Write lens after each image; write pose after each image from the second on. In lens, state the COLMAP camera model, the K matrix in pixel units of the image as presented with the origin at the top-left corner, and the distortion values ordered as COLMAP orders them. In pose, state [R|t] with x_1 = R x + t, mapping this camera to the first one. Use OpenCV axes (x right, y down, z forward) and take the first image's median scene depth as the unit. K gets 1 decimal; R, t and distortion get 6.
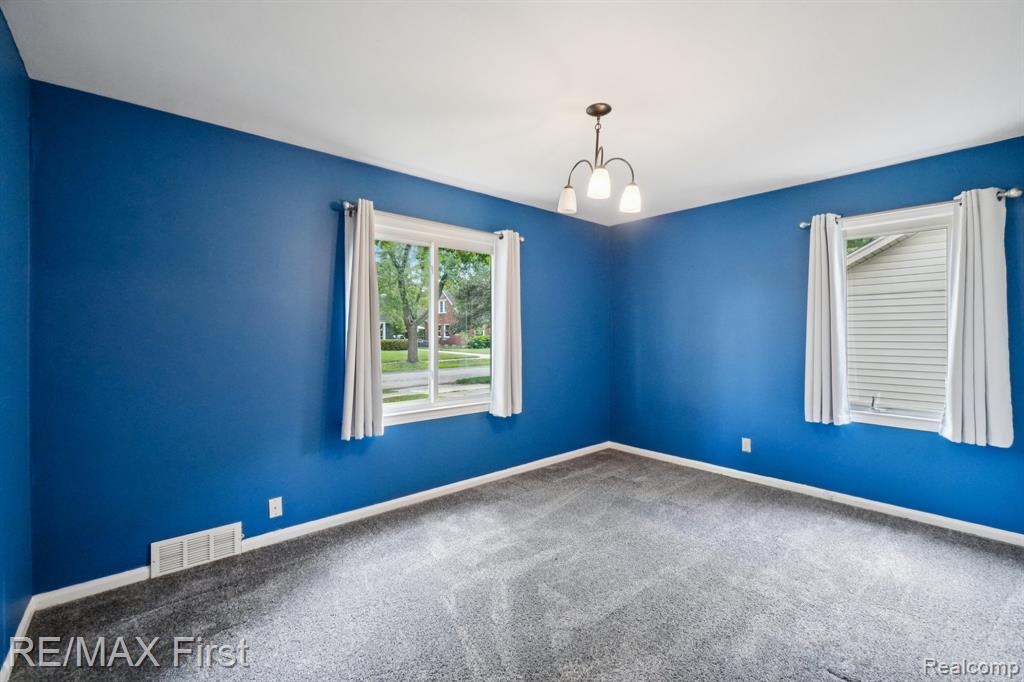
lens RADIAL K [[441.0, 0, 515.2], [0, 441.0, 335.9], [0, 0, 1]] dist [-0.013665, 0.004515]
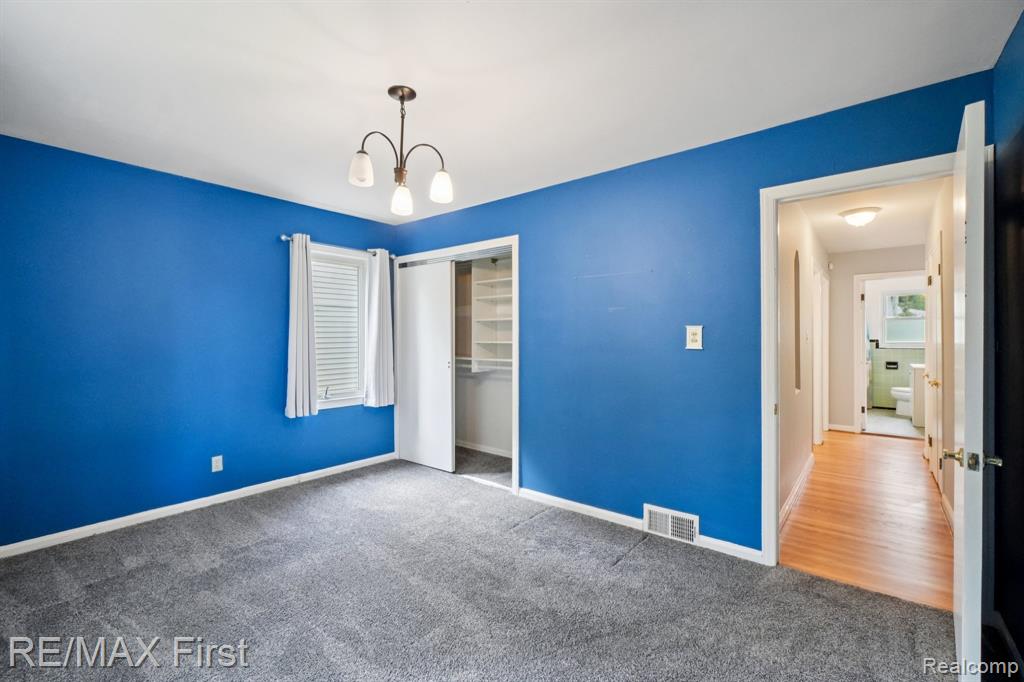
lens RADIAL K [[441.0, 0, 515.2], [0, 441.0, 335.9], [0, 0, 1]] dist [-0.013665, 0.004515]
pose [[-0.173754, 0.006108, 0.984770, -0.552333], [0.009639, 0.999943, -0.004501, -0.000324], [-0.984742, 0.008710, -0.173803, 0.680911]]
